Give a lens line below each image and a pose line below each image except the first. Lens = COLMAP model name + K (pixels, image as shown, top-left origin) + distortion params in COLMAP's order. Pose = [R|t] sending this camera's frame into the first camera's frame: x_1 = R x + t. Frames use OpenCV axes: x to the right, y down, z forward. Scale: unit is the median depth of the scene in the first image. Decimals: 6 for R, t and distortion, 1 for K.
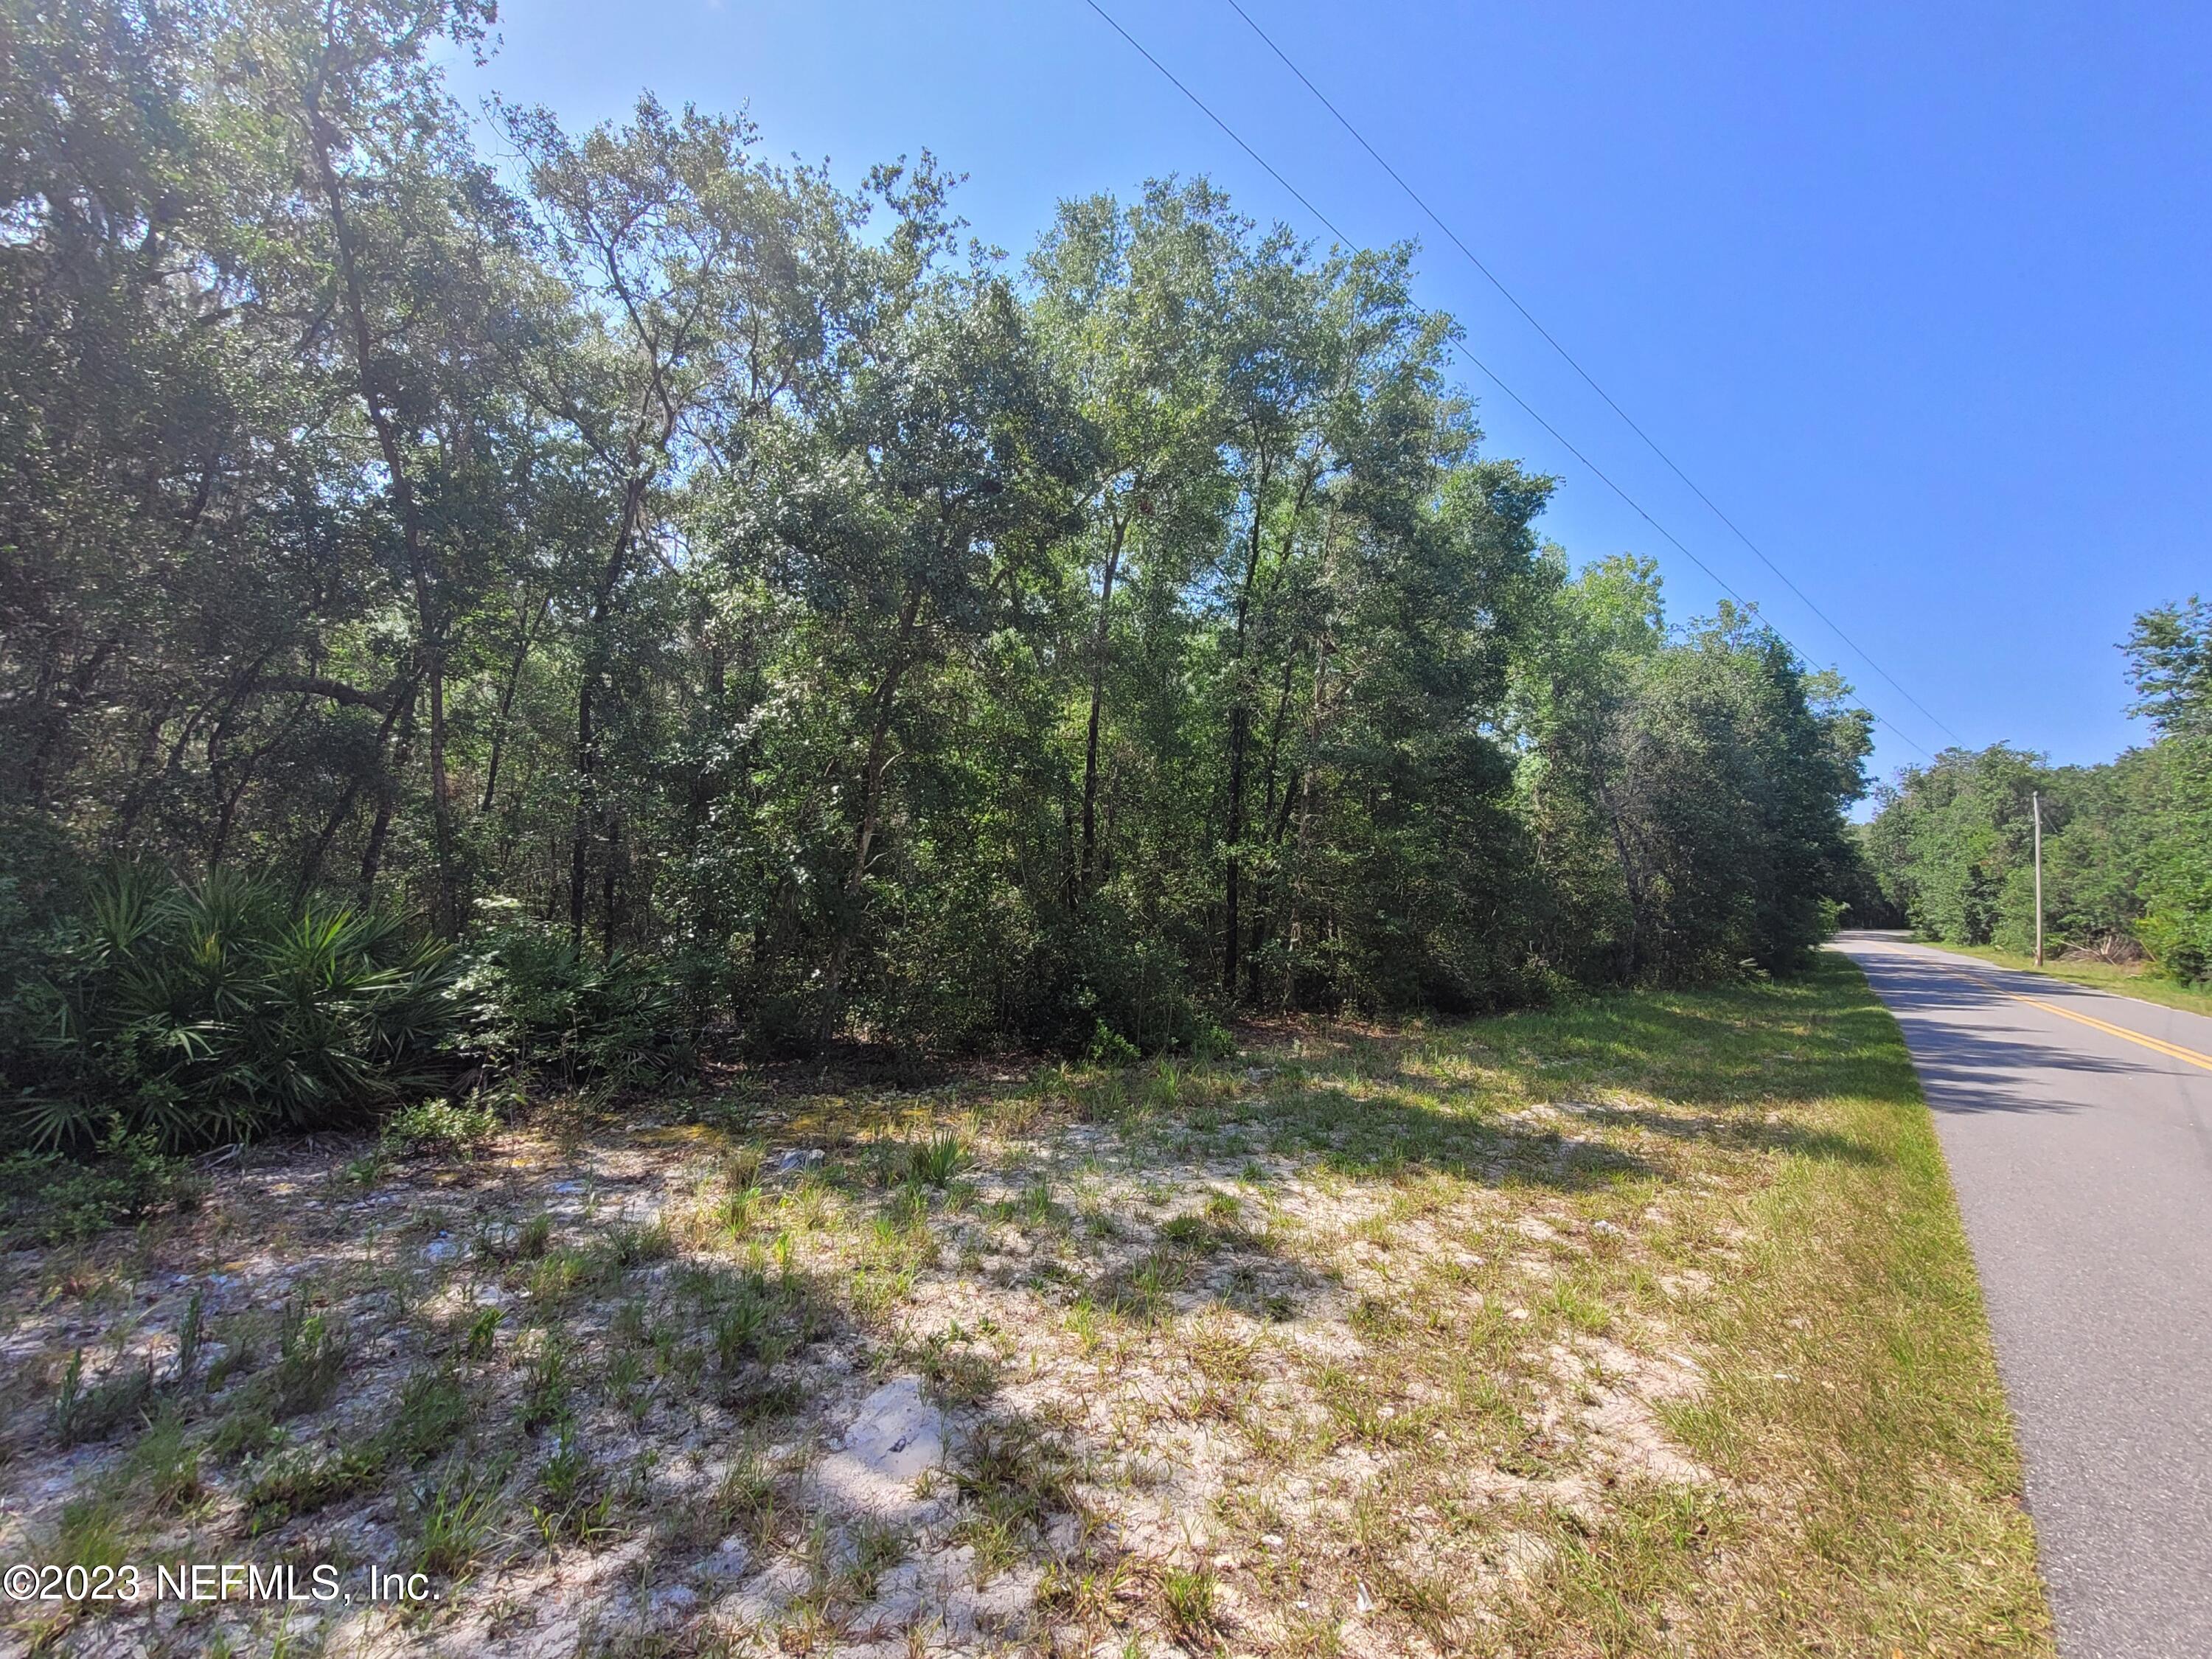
lens RADIAL K [[1021.1, 0, 1106.0], [0, 1021.1, 829.5], [0, 0, 1]] dist [-0.001649, -0.000065]
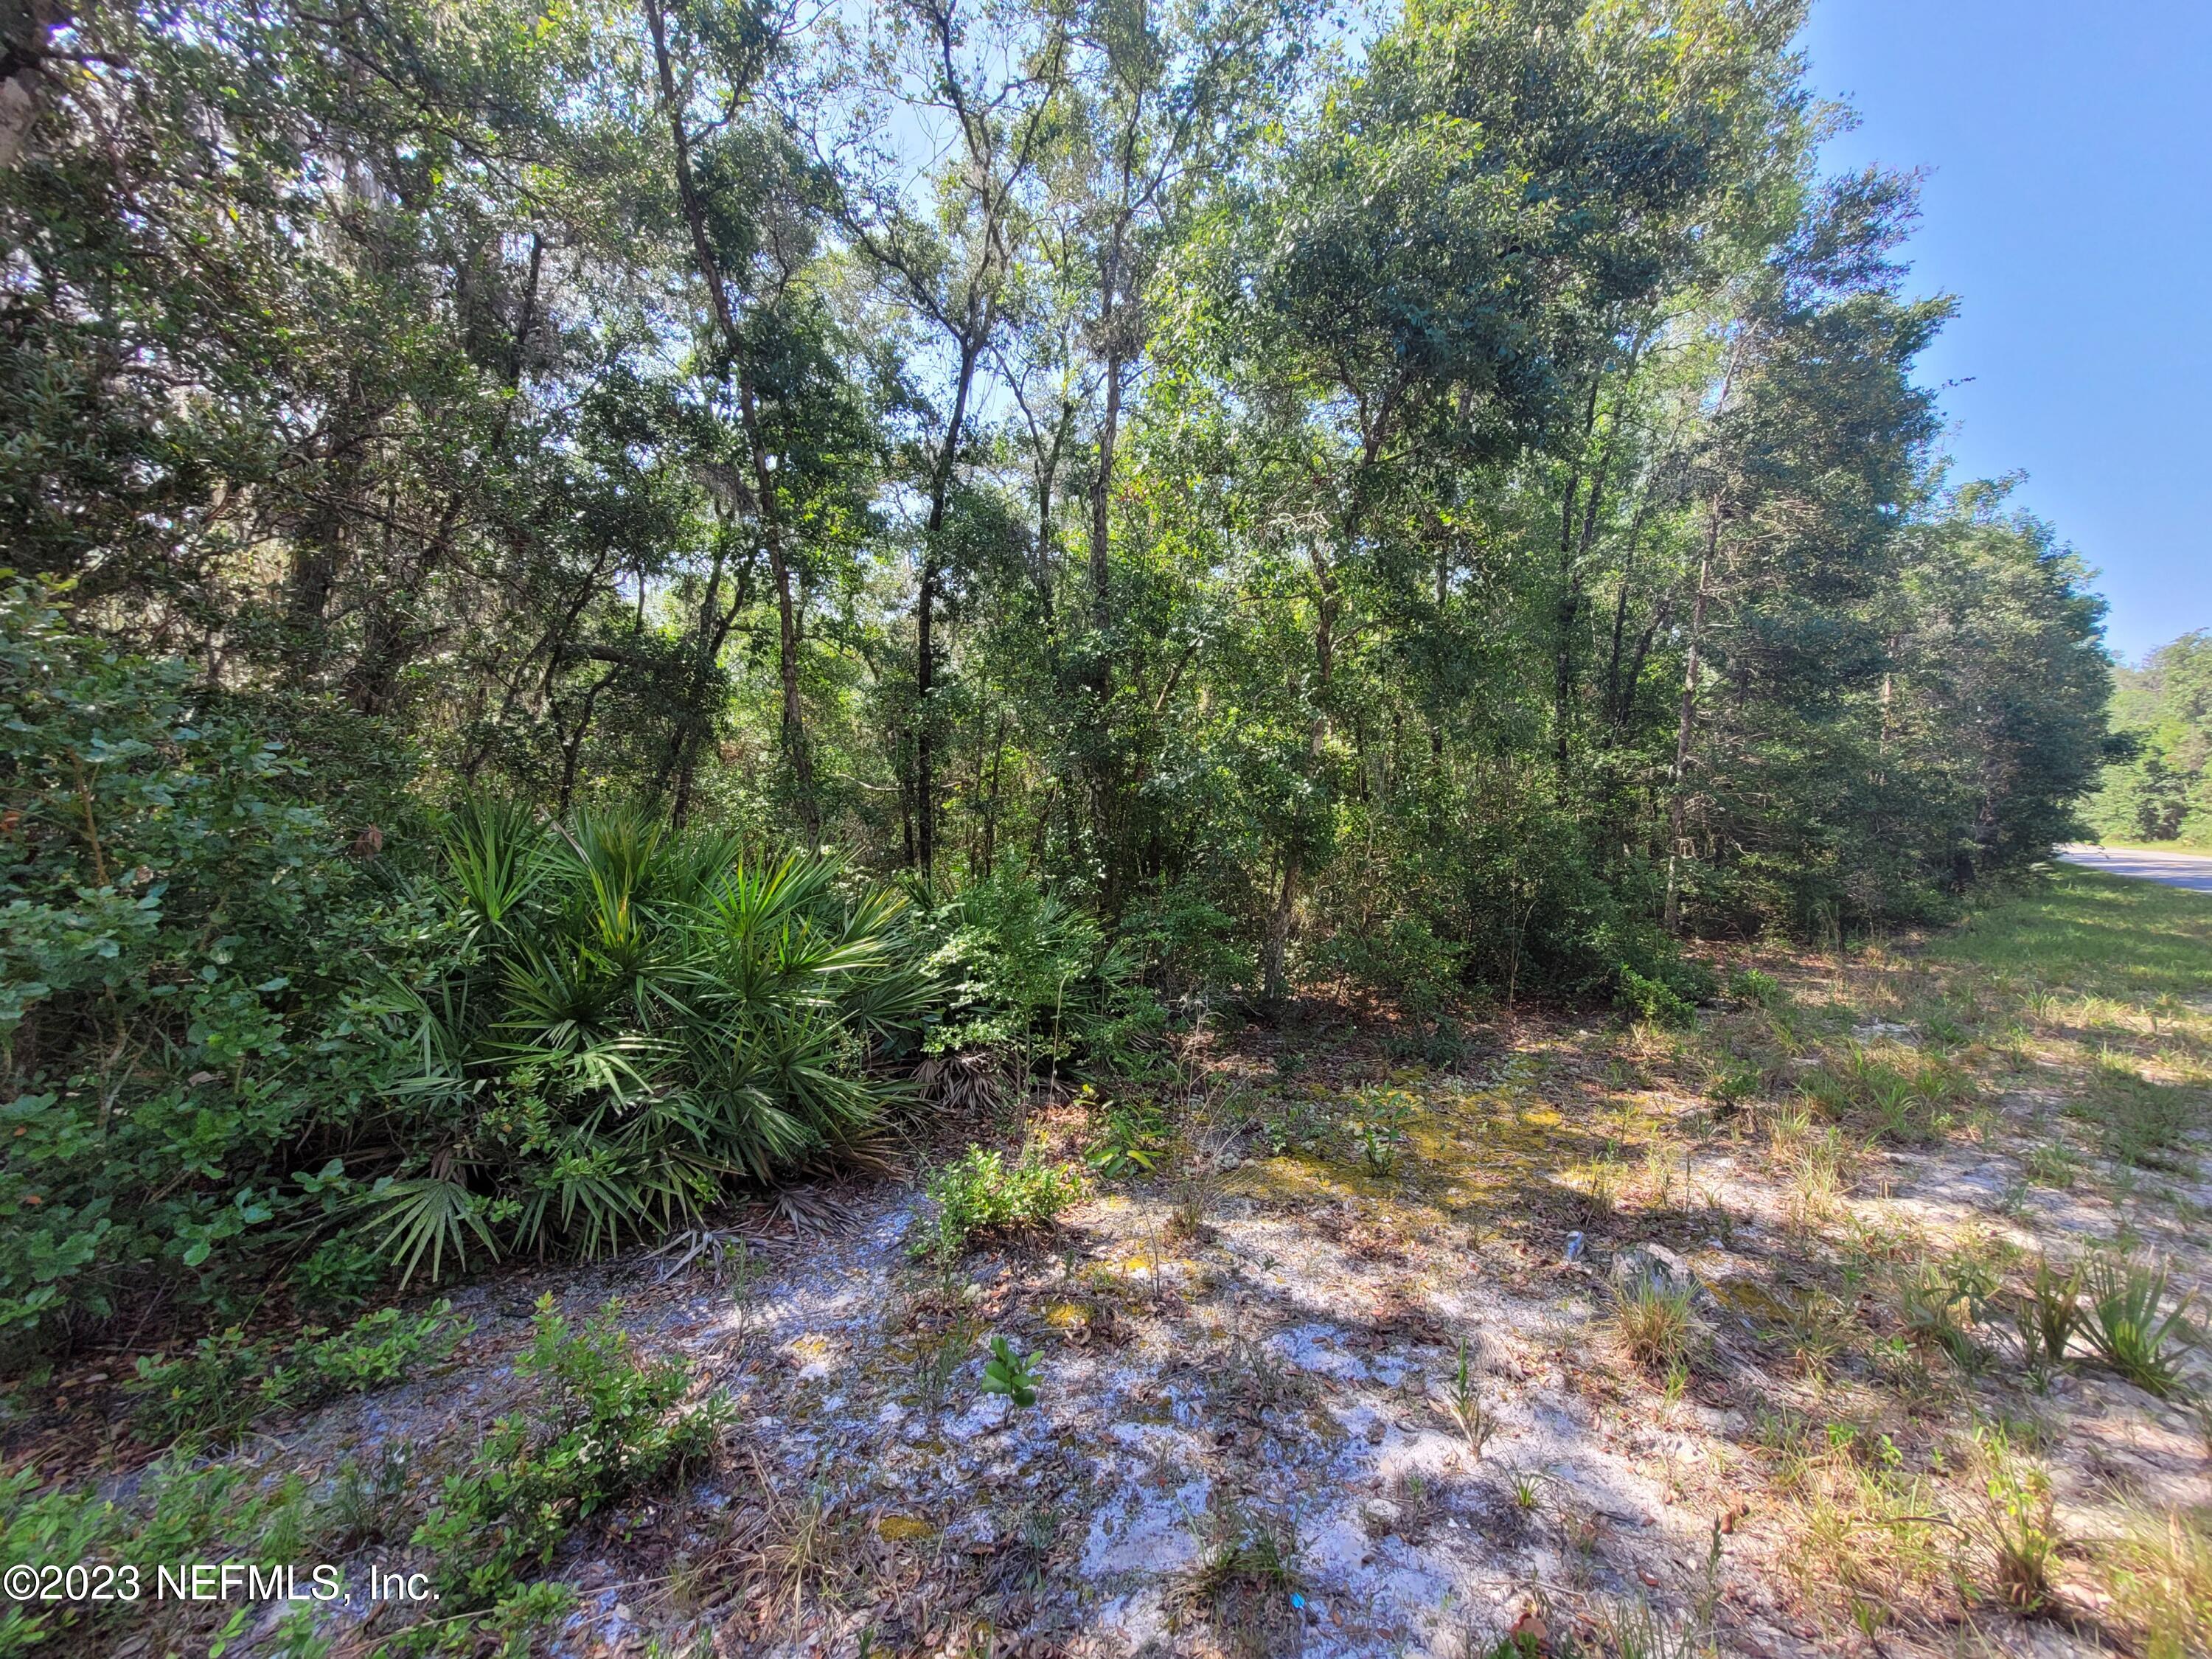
lens RADIAL K [[868.0, 0, 1106.0], [0, 868.0, 829.5], [0, 0, 1]] dist [-0.001936, 0.003795]
pose [[0.991455, -0.044358, -0.122679, -0.465318], [0.051350, 0.997196, 0.054431, 0.042715], [0.119920, -0.060265, 0.990953, 0.458291]]
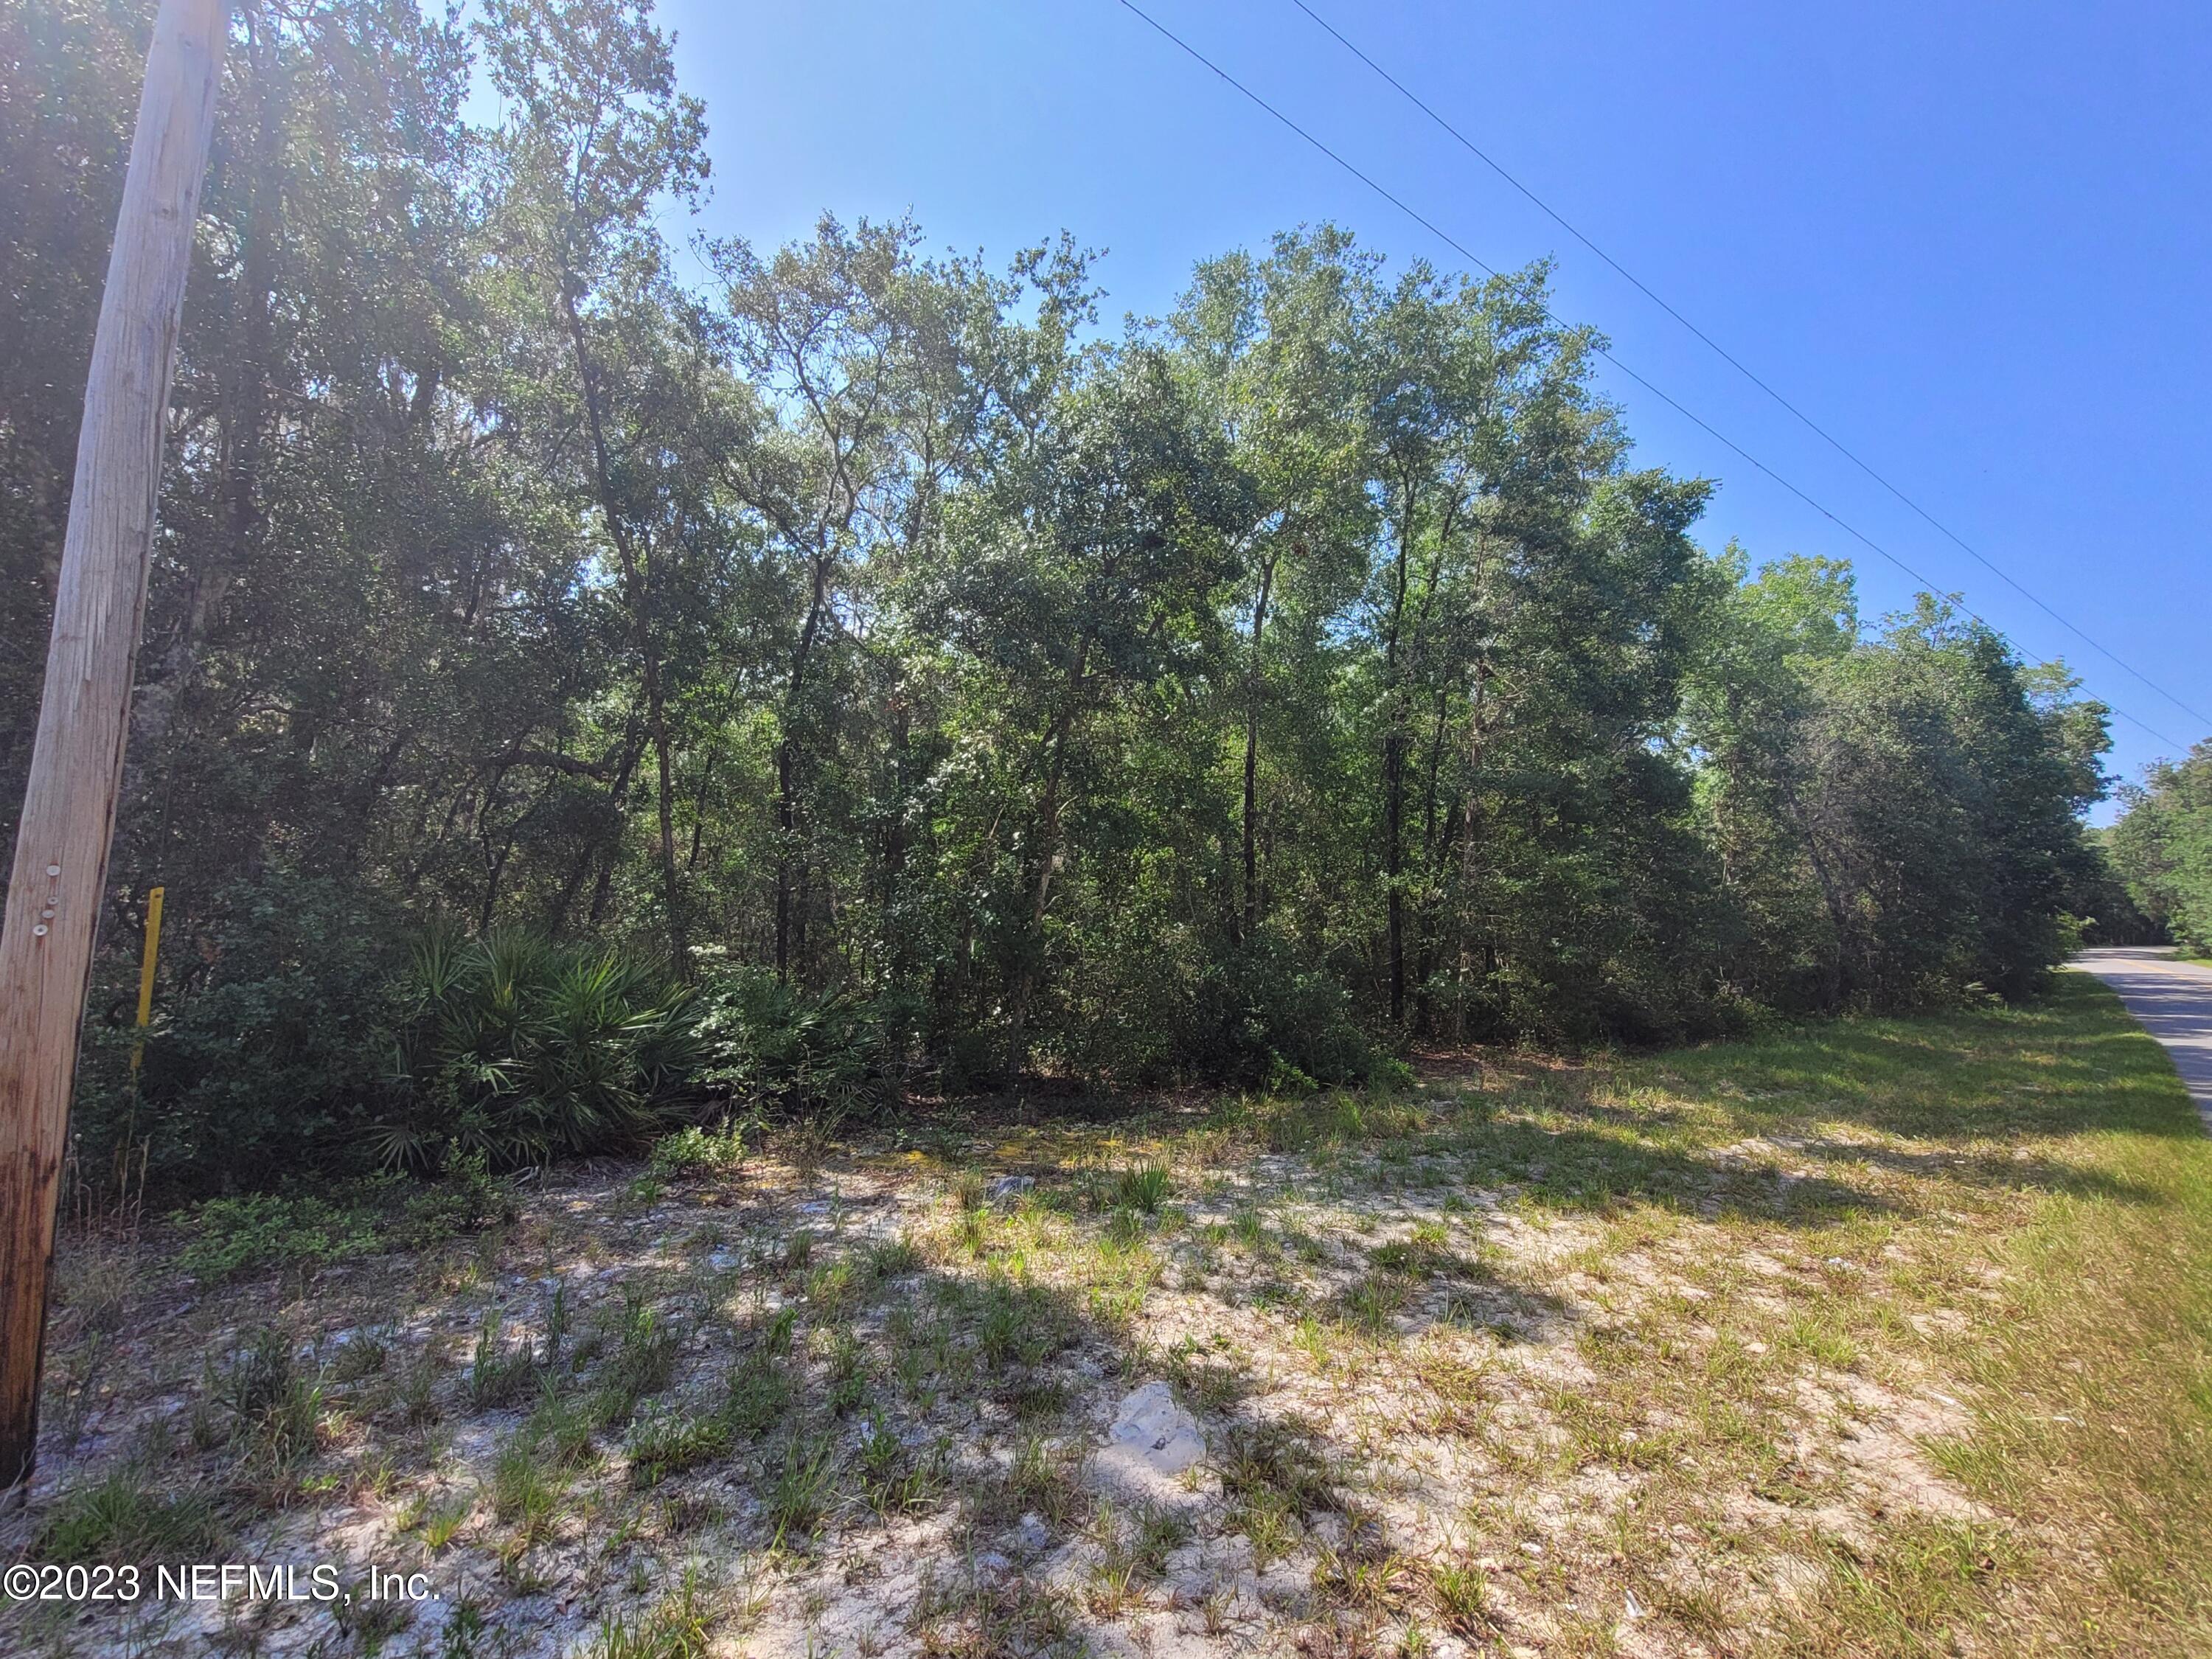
lens RADIAL K [[1016.3, 0, 1106.0], [0, 1016.3, 829.5], [0, 0, 1]] dist [-0.002565, 0.001497]
pose [[0.989788, -0.037496, -0.137530, -0.039359], [0.032733, 0.998789, -0.036730, -0.005483], [0.138741, 0.031853, 0.989816, -0.045238]]
